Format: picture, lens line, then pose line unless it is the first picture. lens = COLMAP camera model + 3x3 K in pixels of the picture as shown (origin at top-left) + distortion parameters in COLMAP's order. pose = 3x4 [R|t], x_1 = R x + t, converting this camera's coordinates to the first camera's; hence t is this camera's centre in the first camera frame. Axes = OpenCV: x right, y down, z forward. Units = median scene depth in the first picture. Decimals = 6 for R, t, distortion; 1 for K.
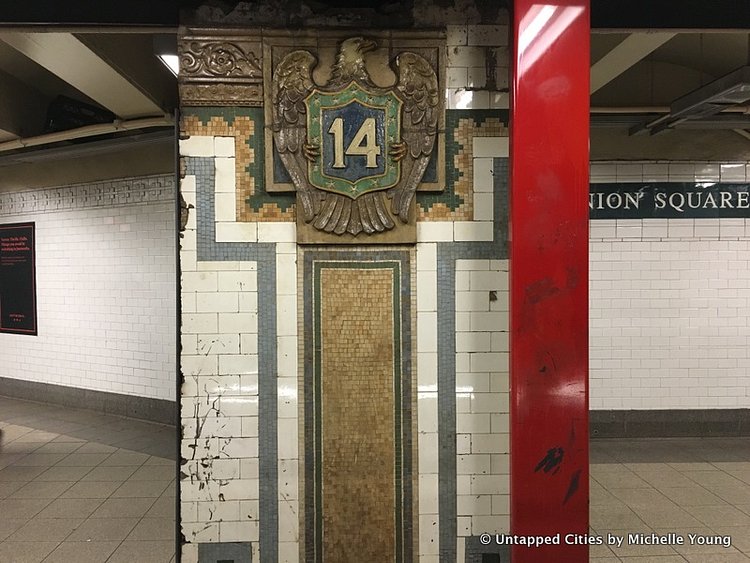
lens RADIAL K [[631.3, 0, 375.0], [0, 631.3, 281.5], [0, 0, 1]] dist [0.004747, -0.055662]
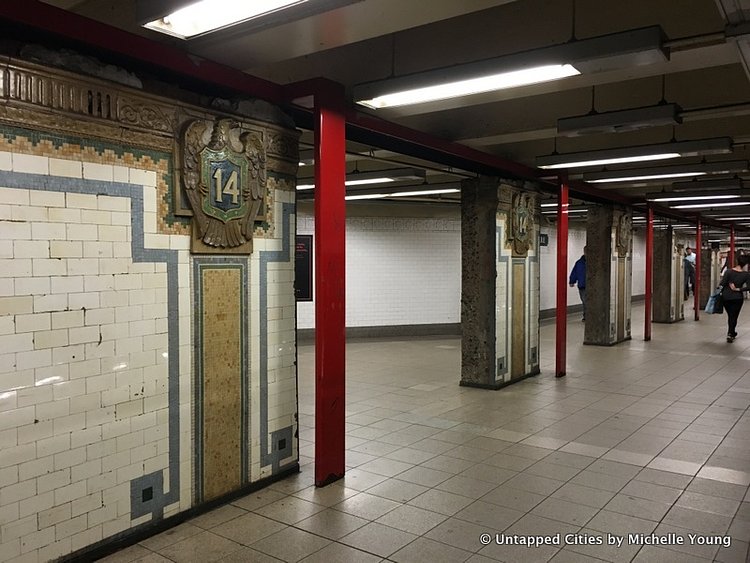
lens RADIAL K [[631.3, 0, 375.0], [0, 631.3, 281.5], [0, 0, 1]] dist [0.004747, -0.055662]
pose [[0.579257, -0.030868, 0.814560, -1.055688], [0.029429, 0.999423, 0.016945, -0.005833], [-0.814613, 0.014156, 0.579832, -0.165487]]
